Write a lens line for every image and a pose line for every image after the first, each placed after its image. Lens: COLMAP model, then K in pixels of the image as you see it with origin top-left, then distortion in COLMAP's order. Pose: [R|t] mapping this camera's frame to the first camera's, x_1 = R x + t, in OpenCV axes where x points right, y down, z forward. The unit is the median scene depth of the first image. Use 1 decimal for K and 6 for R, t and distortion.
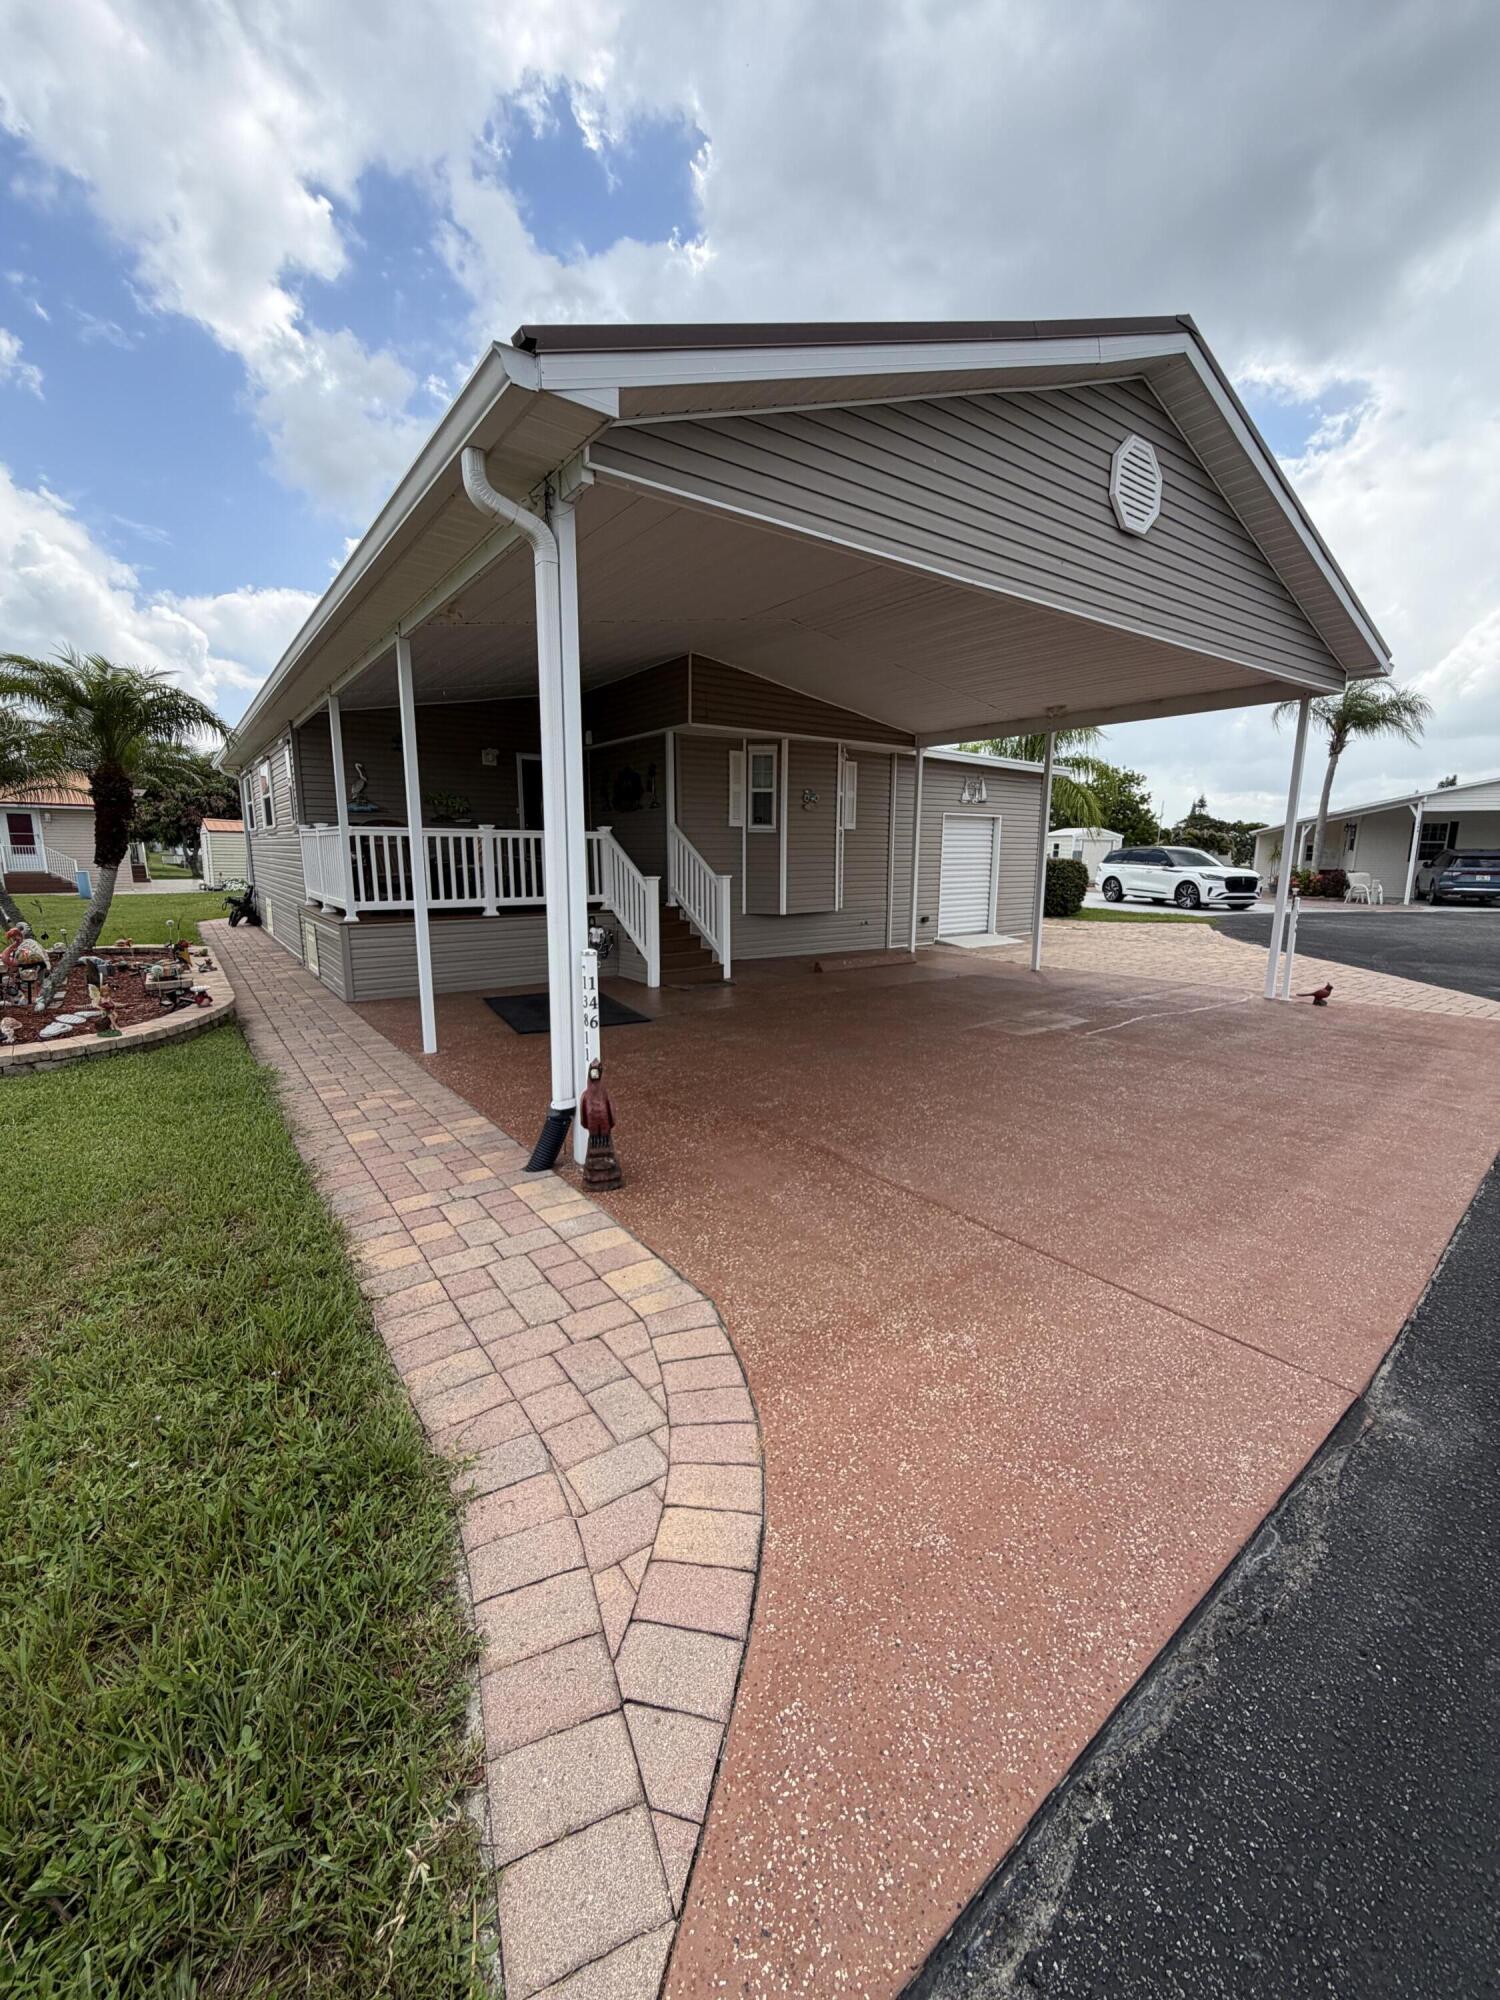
lens RADIAL K [[796.0, 0, 752.2], [0, 796.0, 997.7], [0, 0, 1]] dist [-0.001486, -0.000828]
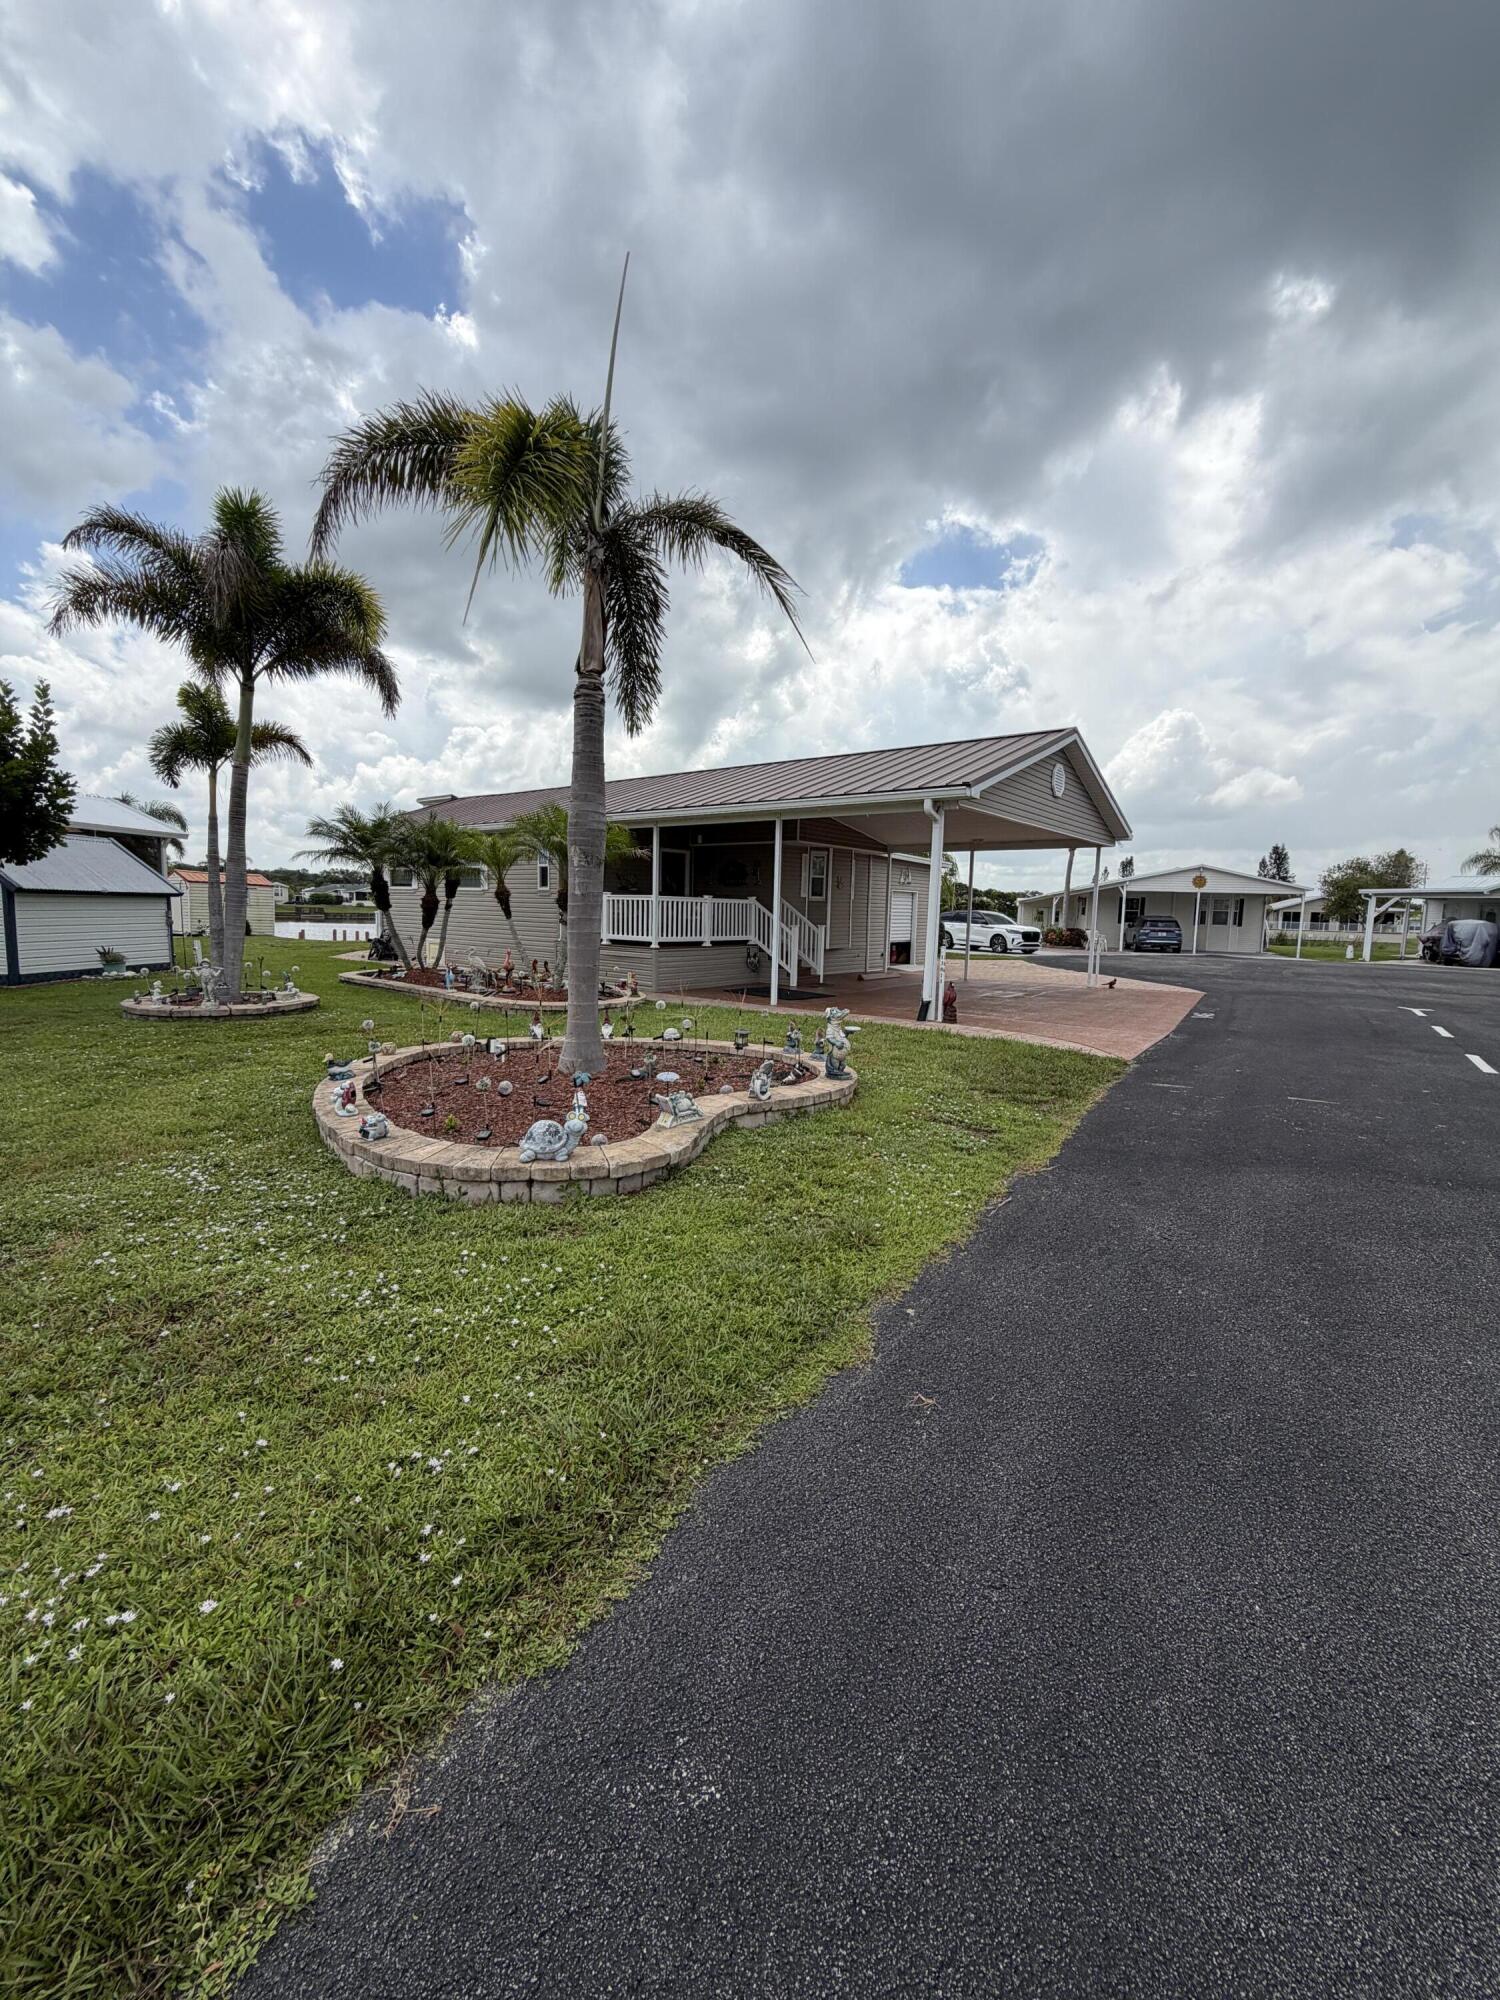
lens RADIAL K [[796.0, 0, 752.5], [0, 796.0, 997.3], [0, 0, 1]] dist [-0.001486, -0.000828]
pose [[0.961777, -0.016654, 0.273329, -0.538269], [0.036905, 0.996926, -0.069117, 0.101047], [-0.271337, 0.076563, 0.959434, -0.530184]]
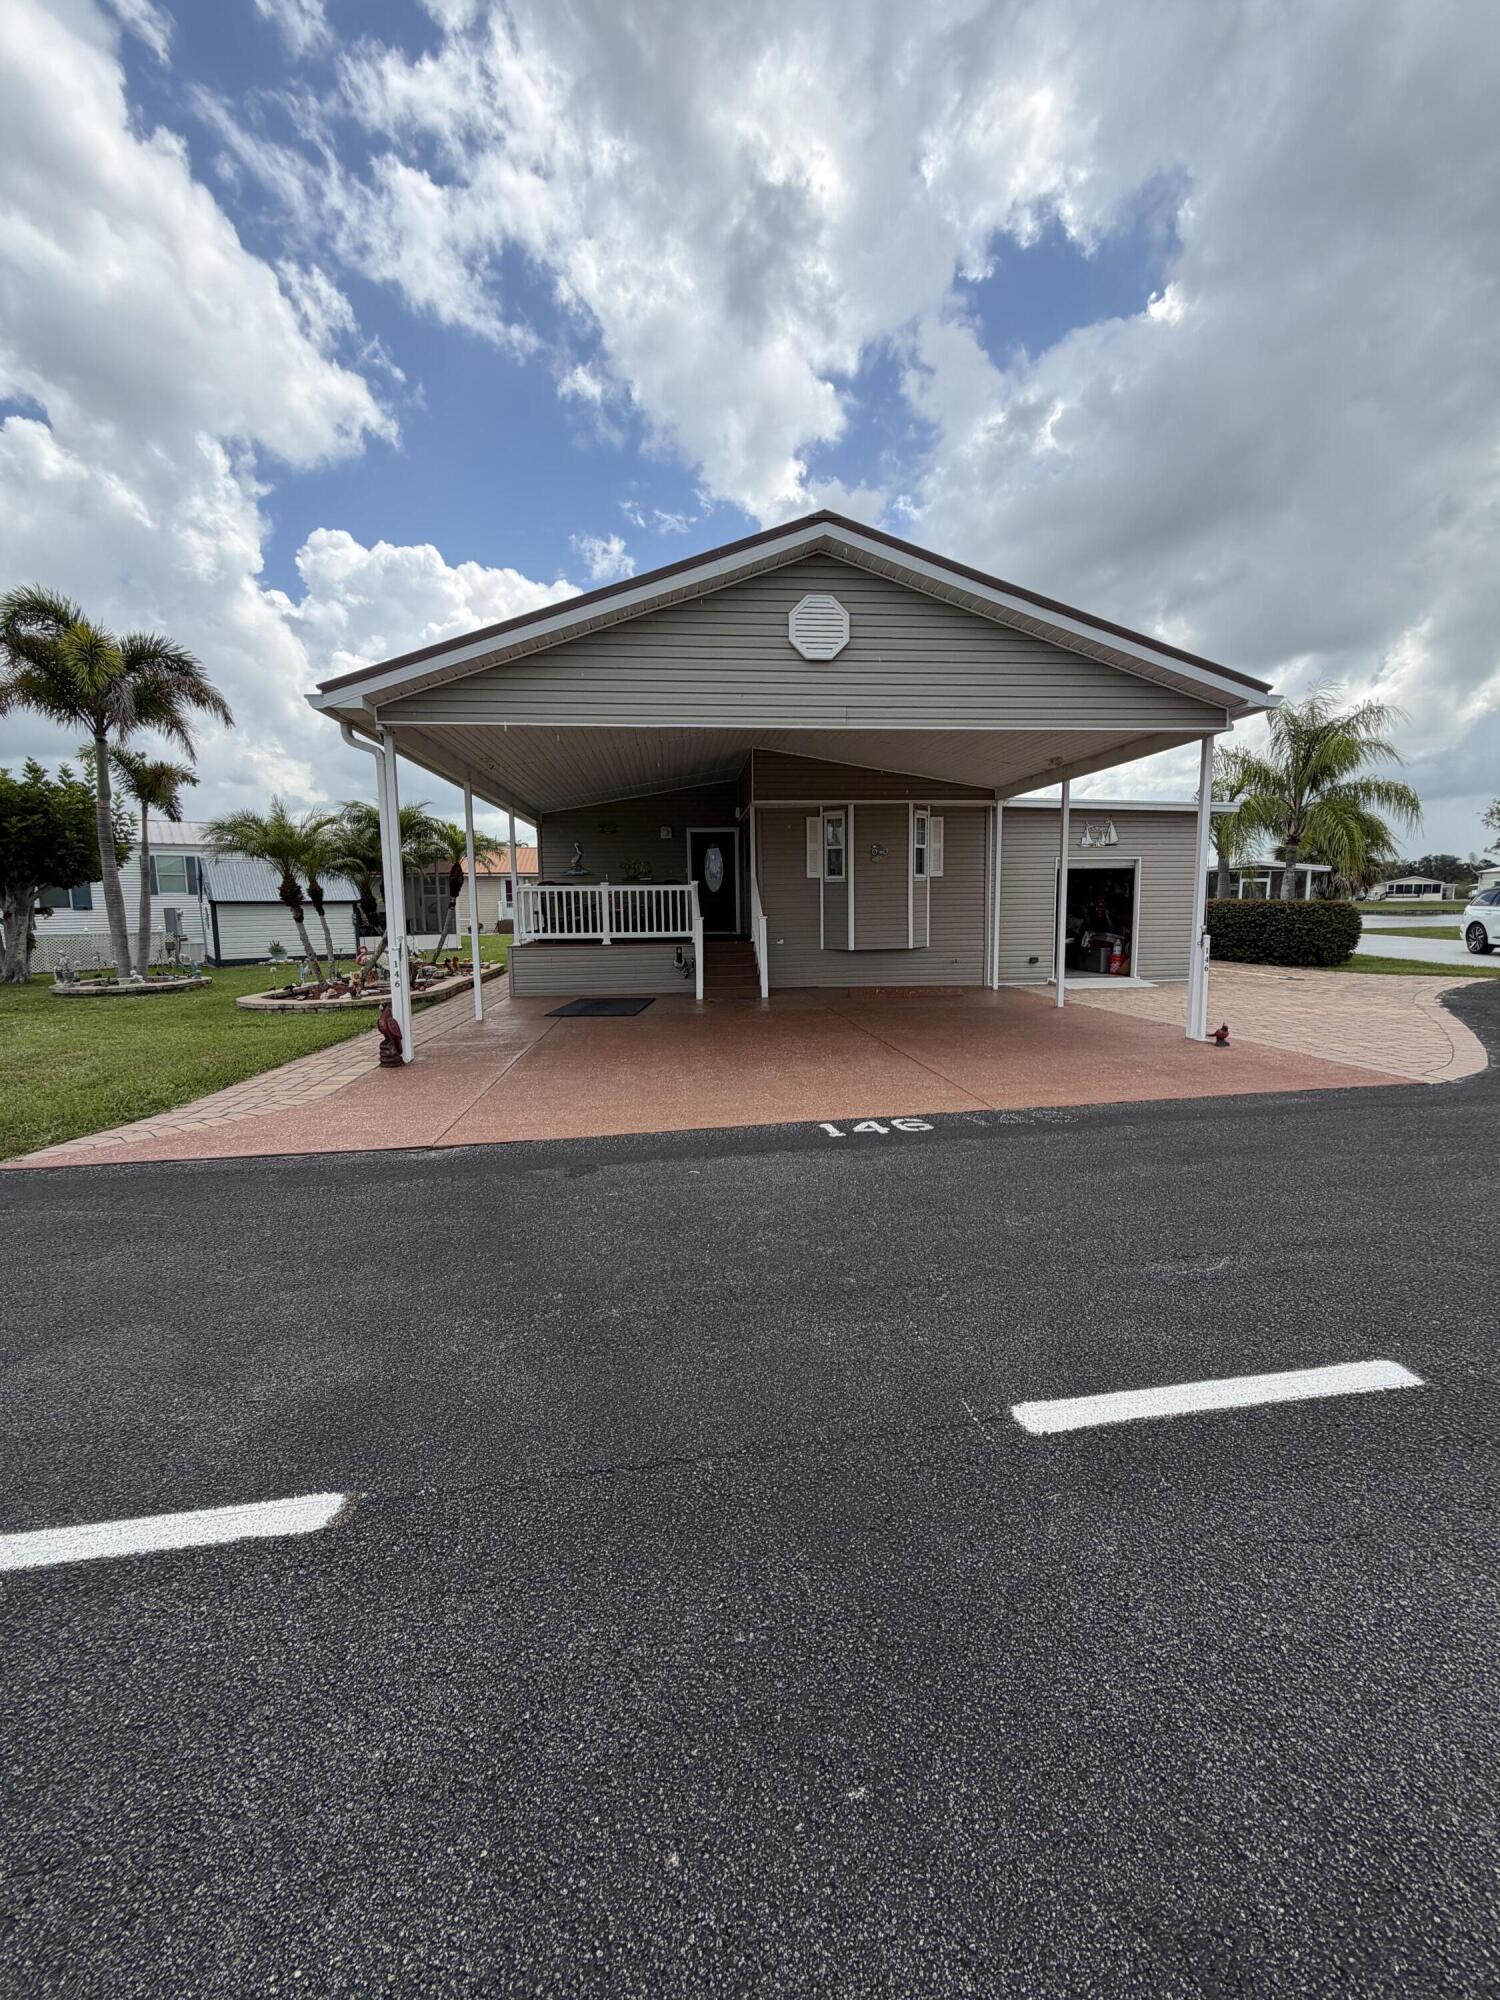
lens RADIAL K [[796.0, 0, 748.1], [0, 796.0, 964.2], [0, 0, 1]] dist [-0.001486, -0.000828]
pose [[0.854979, 0.025287, -0.518046, 0.480887], [-0.079249, 0.993452, -0.082298, 0.022989], [0.512573, 0.111418, 0.851384, -0.069490]]
